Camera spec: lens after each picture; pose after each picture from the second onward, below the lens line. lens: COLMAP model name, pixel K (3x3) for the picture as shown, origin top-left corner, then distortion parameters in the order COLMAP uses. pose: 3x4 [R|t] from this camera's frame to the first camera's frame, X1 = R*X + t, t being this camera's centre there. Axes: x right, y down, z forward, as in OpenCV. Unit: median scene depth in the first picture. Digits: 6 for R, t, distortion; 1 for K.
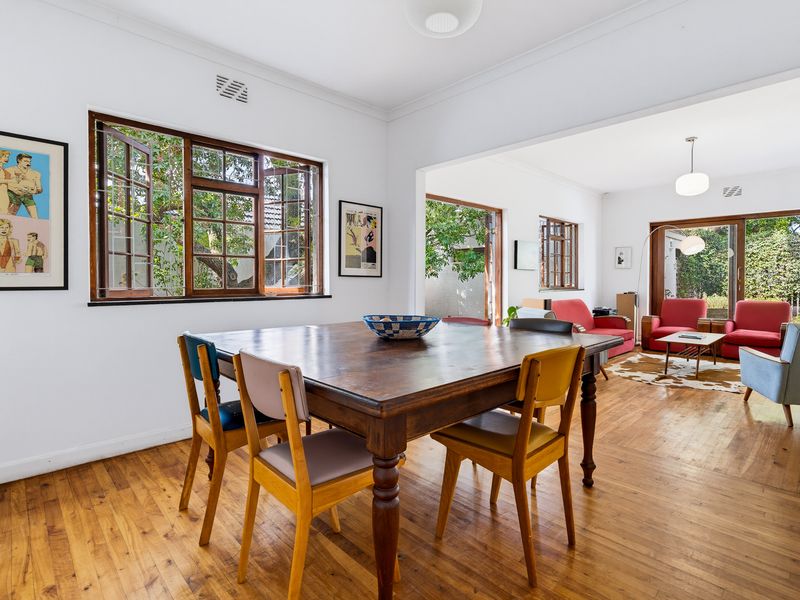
lens RADIAL K [[408.4, 0, 397.7], [0, 408.4, 284.9], [0, 0, 1]] dist [-0.010054, -0.000375]
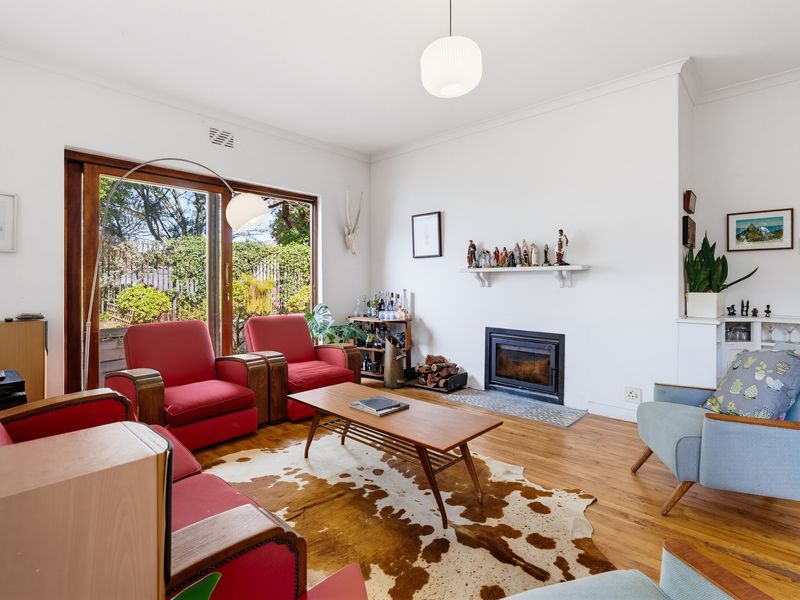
lens RADIAL K [[408.4, 0, 397.7], [0, 408.4, 284.9], [0, 0, 1]] dist [-0.010054, -0.000375]
pose [[-0.061491, 0.000162, 0.998108, 0.185211], [0.012581, 0.999921, 0.000612, -0.006868], [-0.998028, 0.012595, -0.061488, 0.714766]]
